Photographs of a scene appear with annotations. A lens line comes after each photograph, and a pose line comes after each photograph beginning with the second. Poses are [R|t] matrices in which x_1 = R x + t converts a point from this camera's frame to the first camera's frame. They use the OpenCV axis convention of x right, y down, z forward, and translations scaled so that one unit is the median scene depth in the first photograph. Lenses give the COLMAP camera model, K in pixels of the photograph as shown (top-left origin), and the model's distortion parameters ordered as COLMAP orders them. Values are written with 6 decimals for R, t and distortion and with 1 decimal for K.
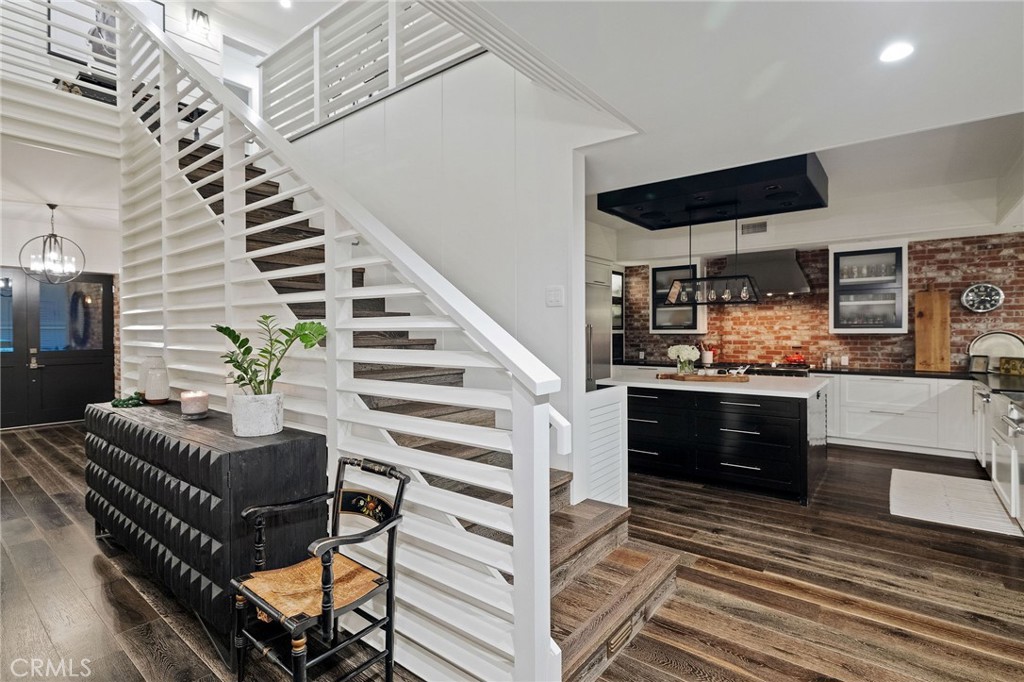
lens RADIAL K [[493.9, 0, 492.4], [0, 493.9, 334.8], [0, 0, 1]] dist [0.004325, 0.000445]
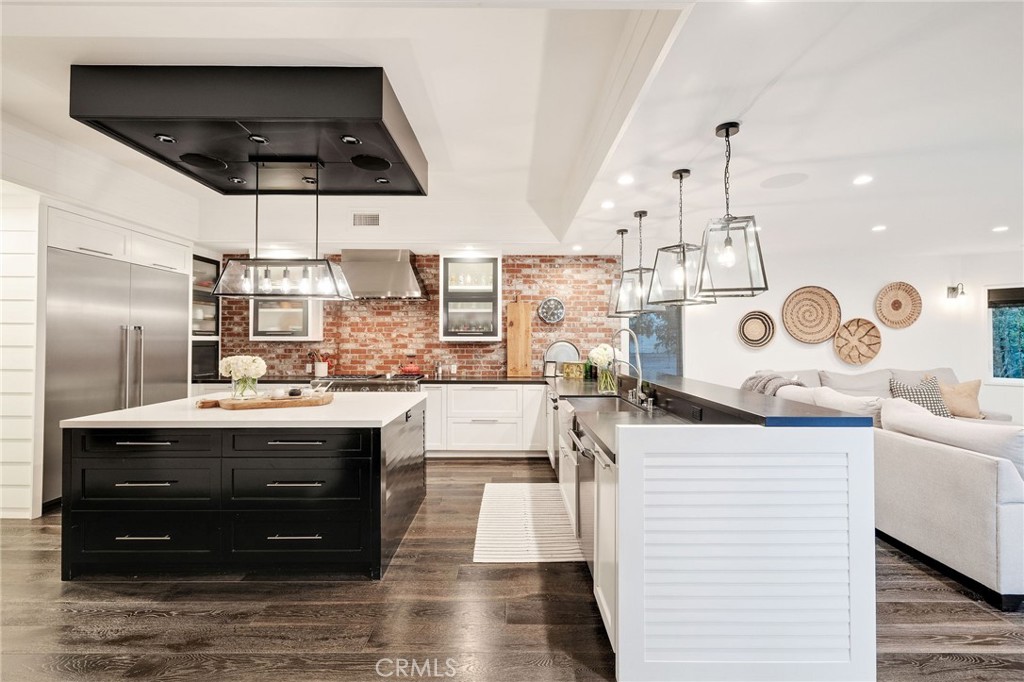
lens RADIAL K [[449.7, 0, 503.2], [0, 449.7, 335.8], [0, 0, 1]] dist [0.002435, -0.000198]
pose [[0.782069, 0.014398, 0.623026, 0.234602], [-0.001408, 0.999771, -0.021338, 0.005026], [-0.623191, 0.015811, 0.781910, 0.241402]]
